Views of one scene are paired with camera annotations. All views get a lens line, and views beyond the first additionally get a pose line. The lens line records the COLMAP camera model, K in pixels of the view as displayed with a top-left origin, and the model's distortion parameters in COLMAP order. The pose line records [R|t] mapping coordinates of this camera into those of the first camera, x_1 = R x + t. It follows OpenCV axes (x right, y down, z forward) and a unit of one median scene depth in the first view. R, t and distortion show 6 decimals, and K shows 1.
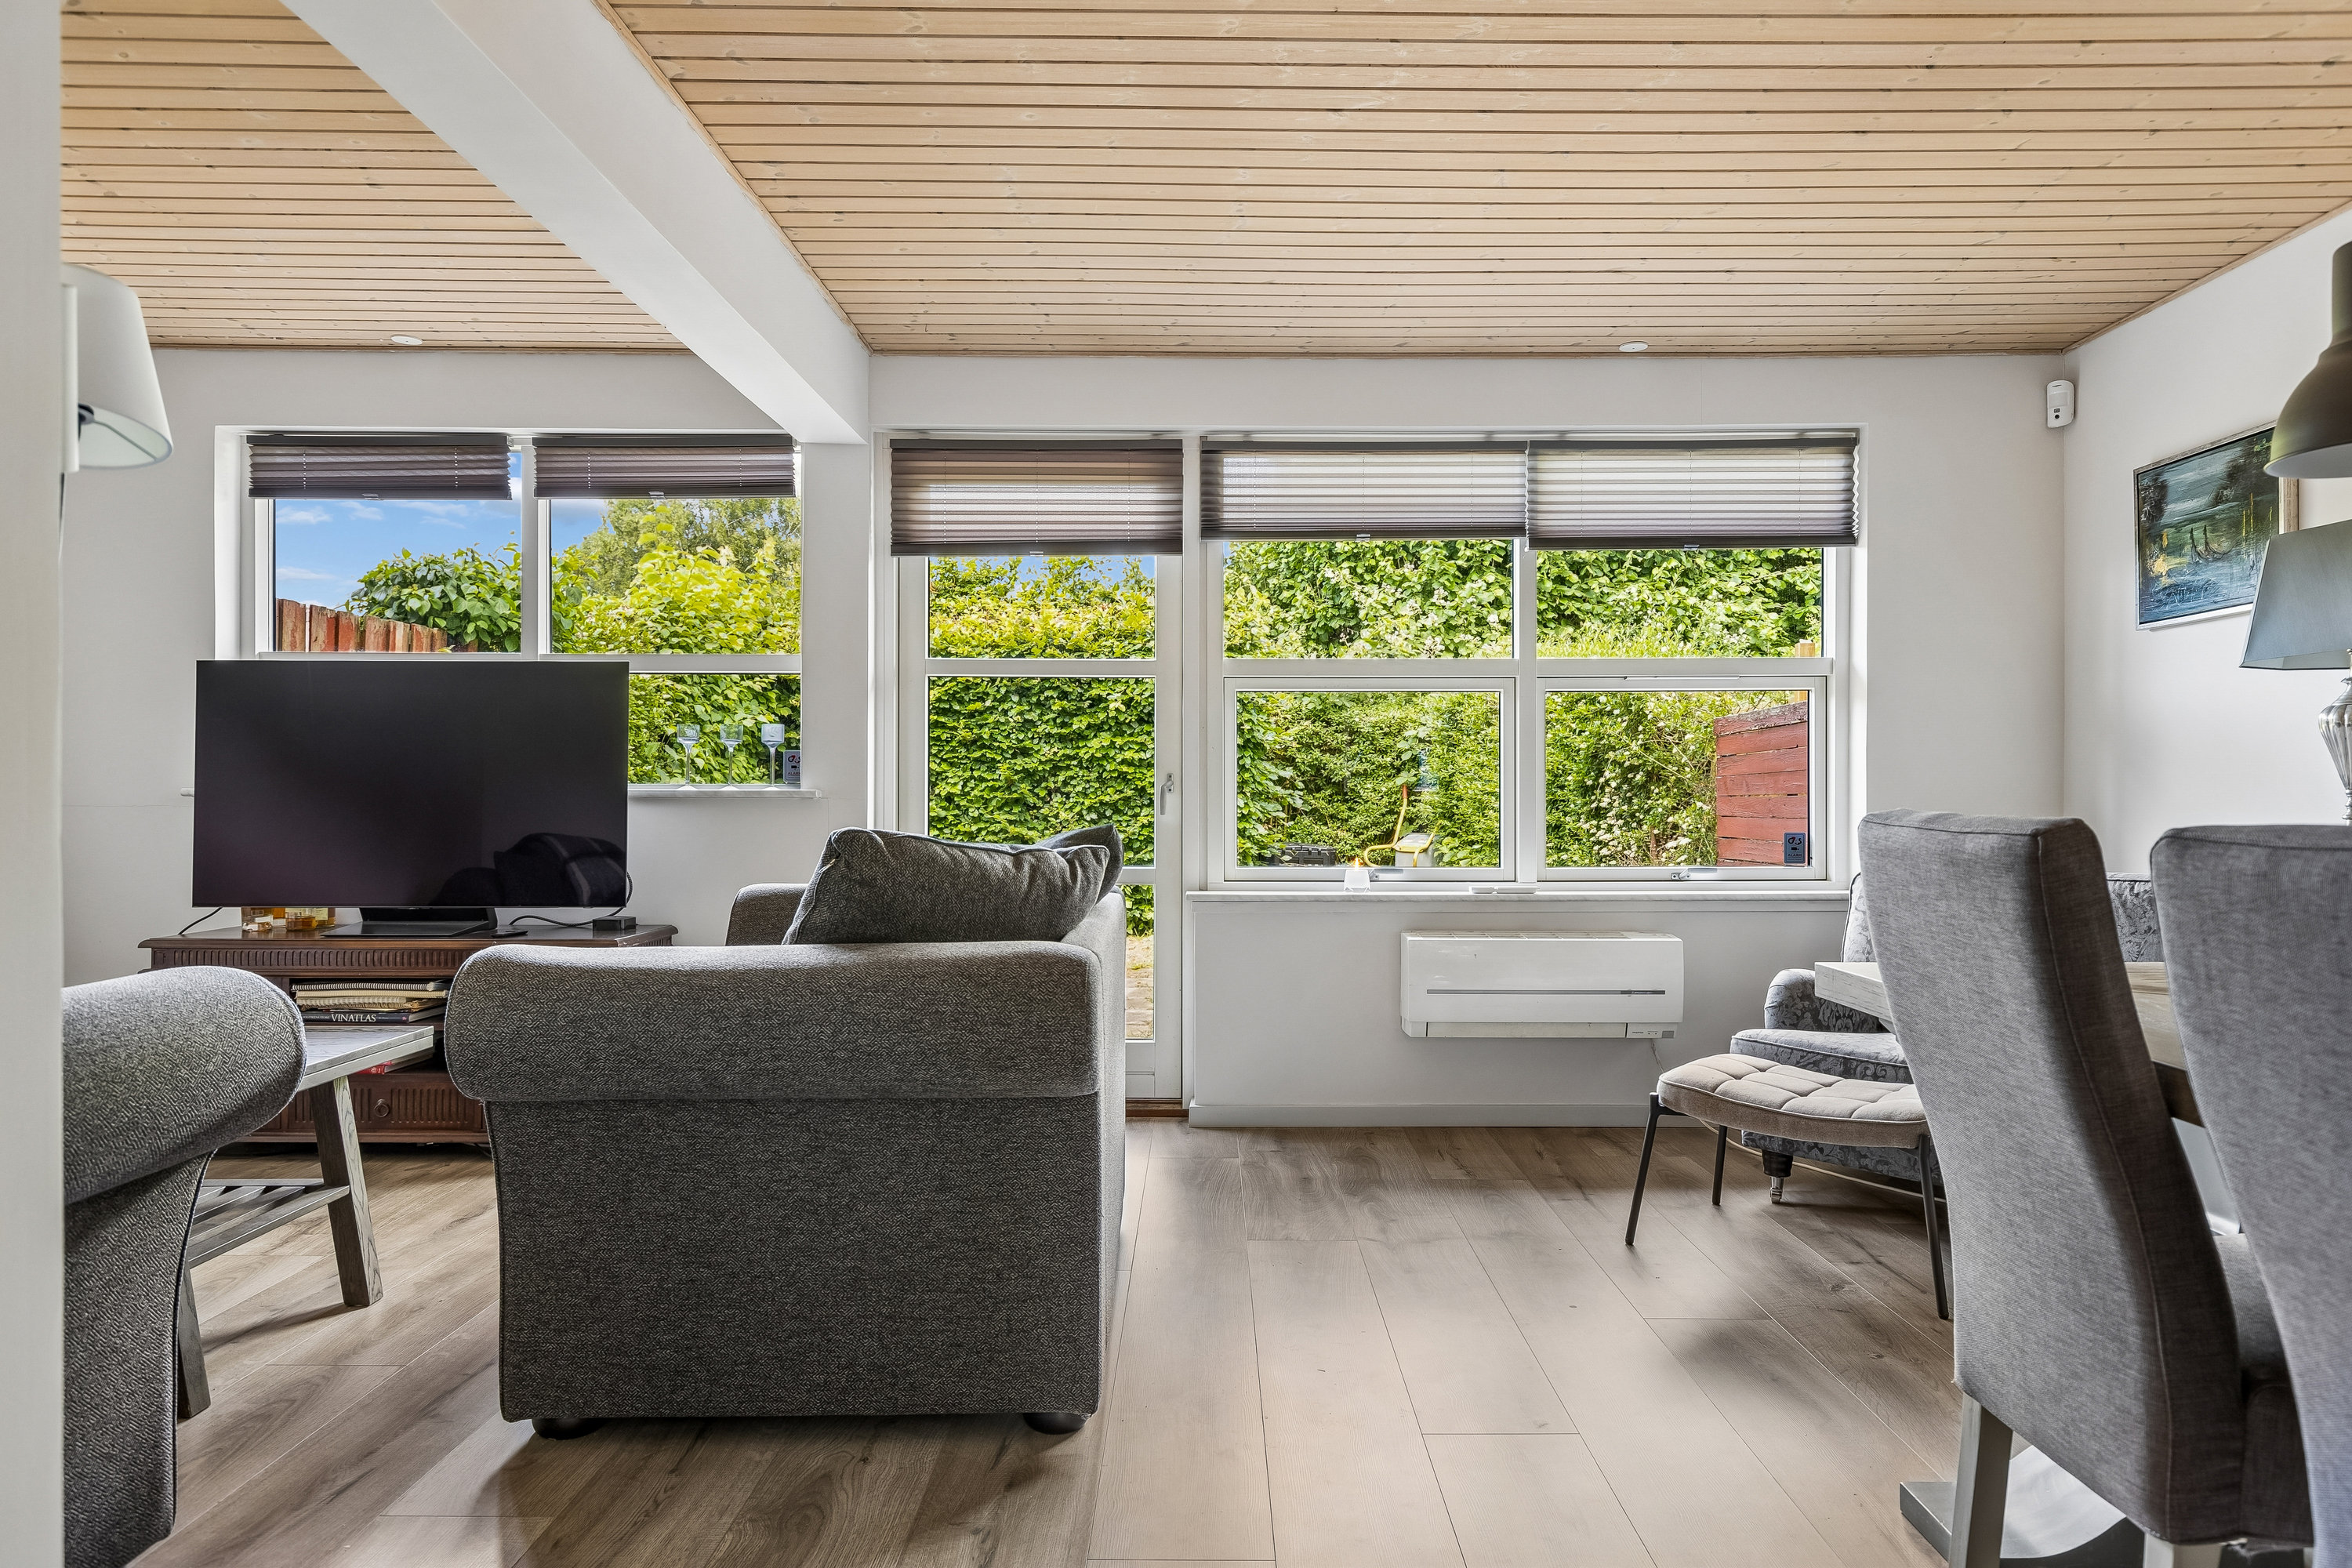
lens RADIAL K [[1417.5, 0, 1176.0], [0, 1417.5, 784.0], [0, 0, 1]] dist [0.002896, 0.000440]
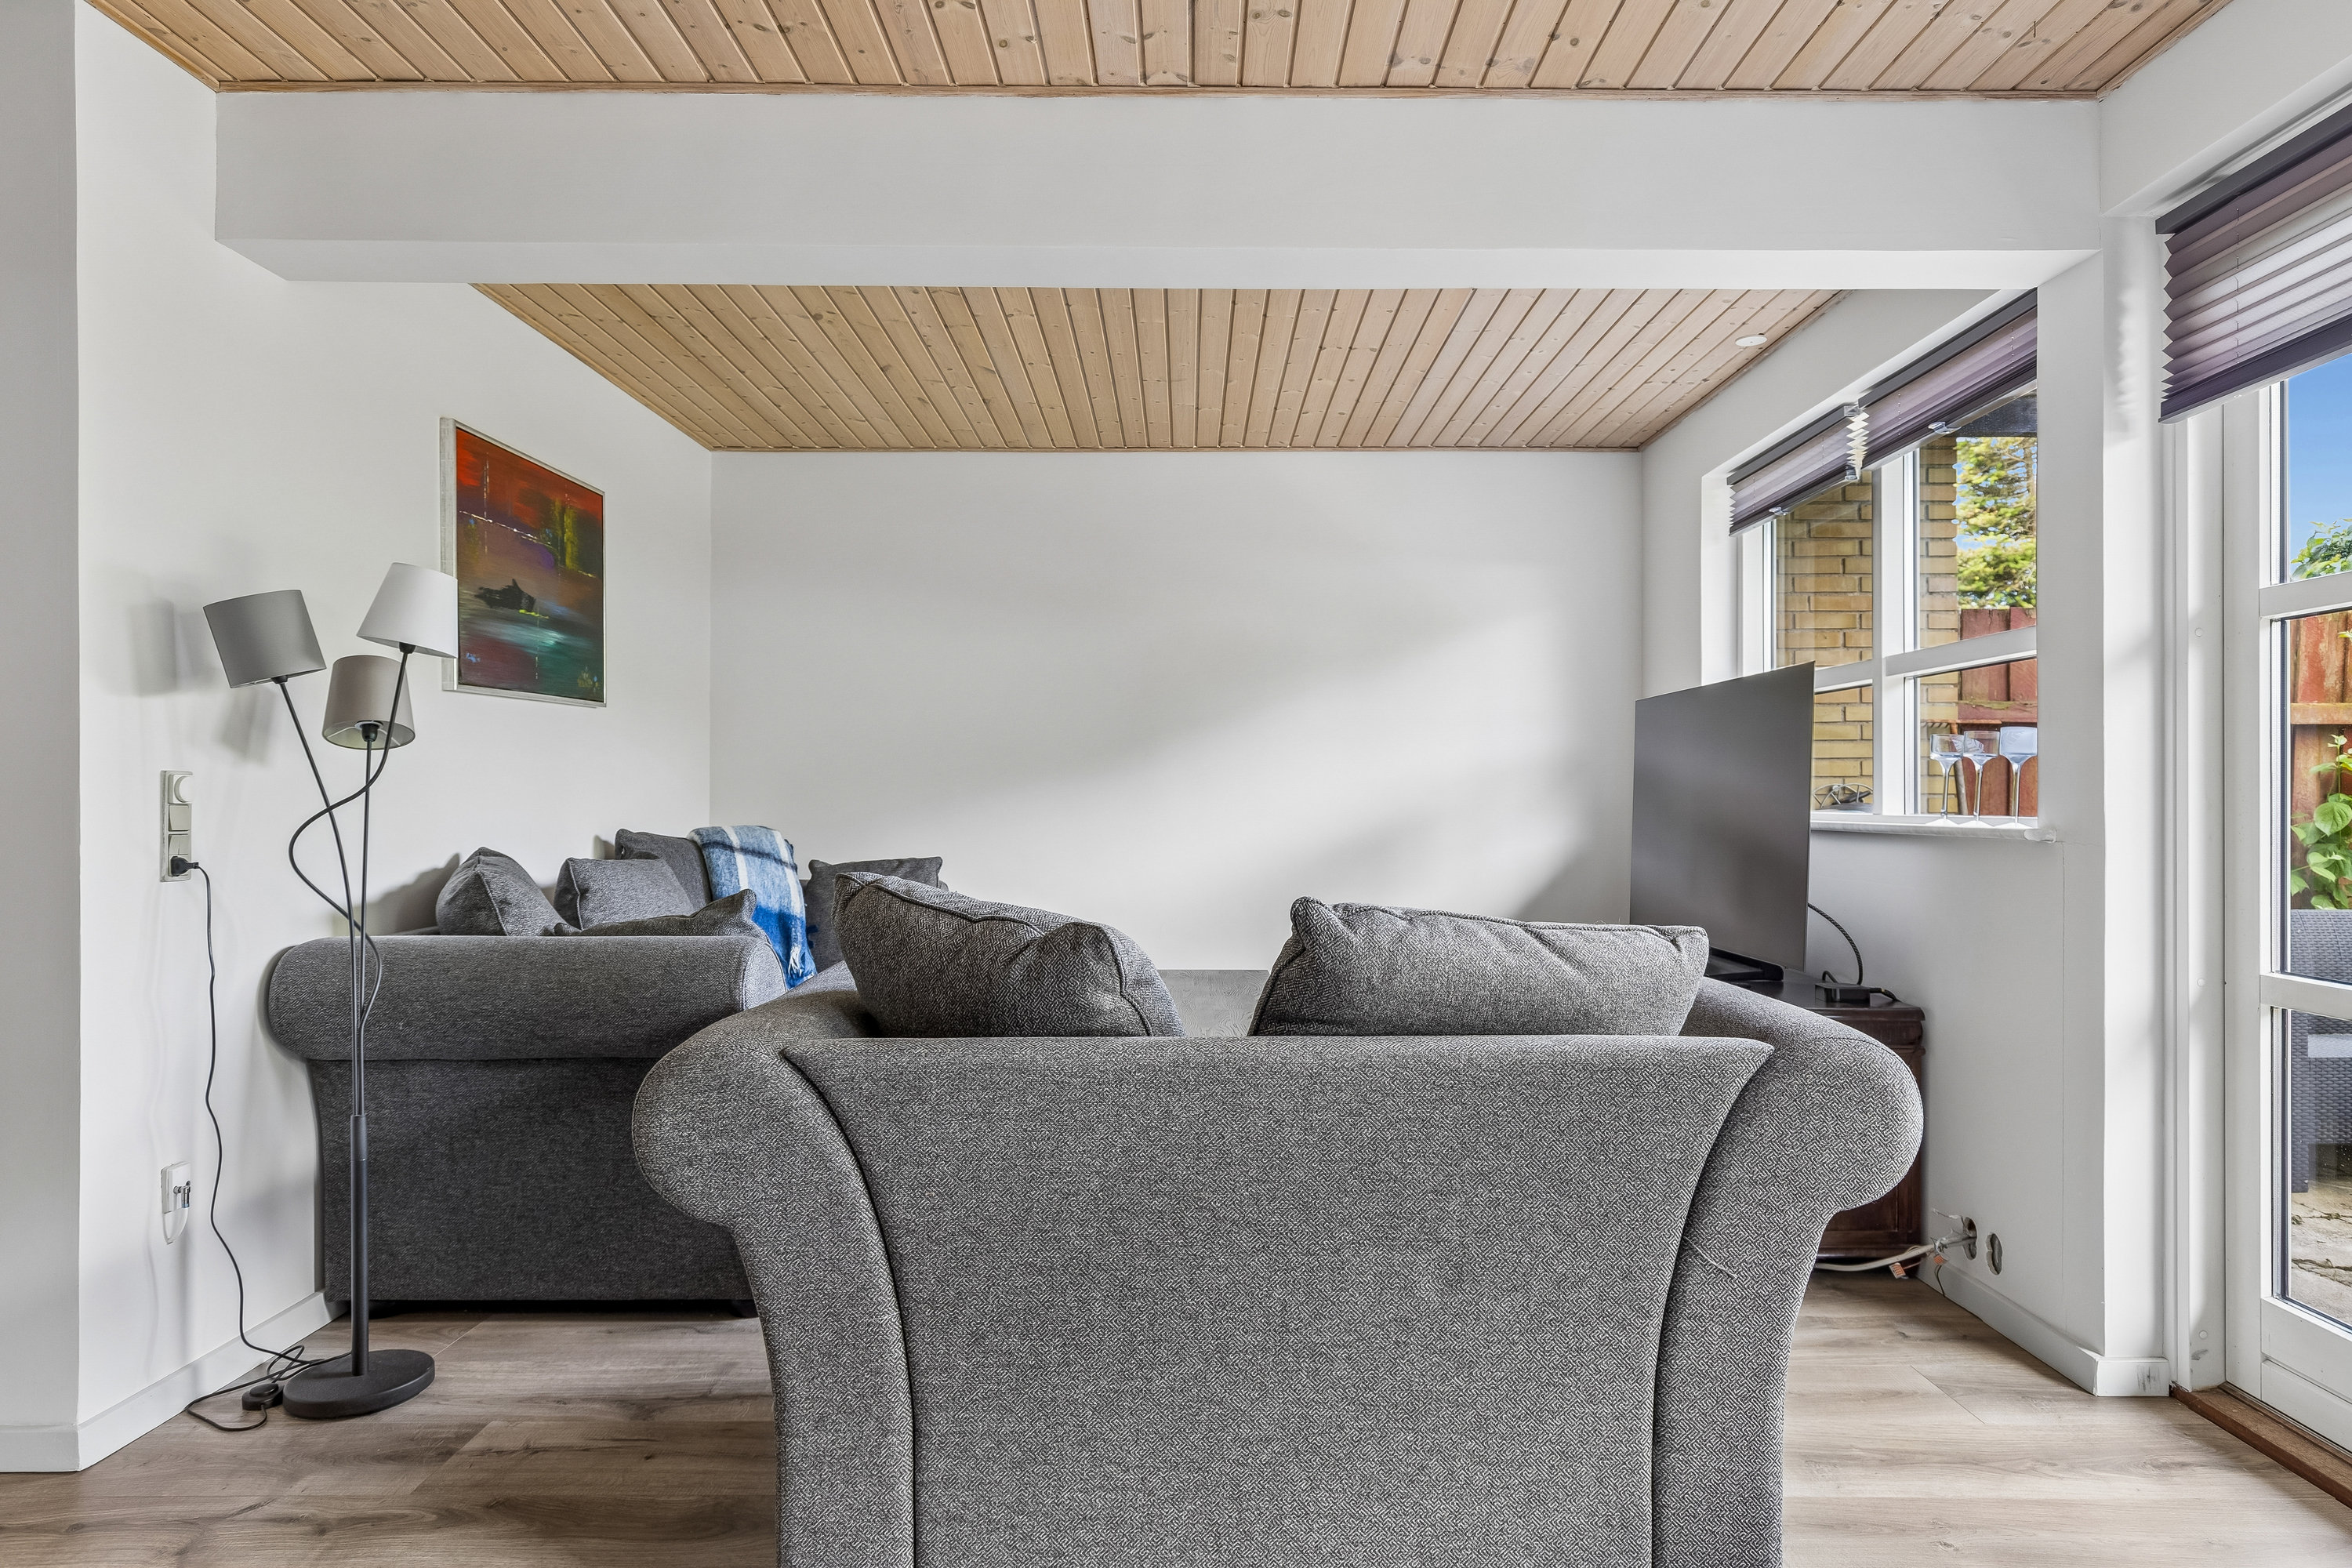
lens RADIAL K [[1371.7, 0, 1218.5], [0, 1371.7, 787.5], [0, 0, 1]] dist [0.004414, 0.000522]
pose [[0.011941, -0.009729, -0.999881, 0.352862], [0.001672, 0.999951, -0.009709, -0.009778], [0.999927, -0.001556, 0.011957, 0.630516]]
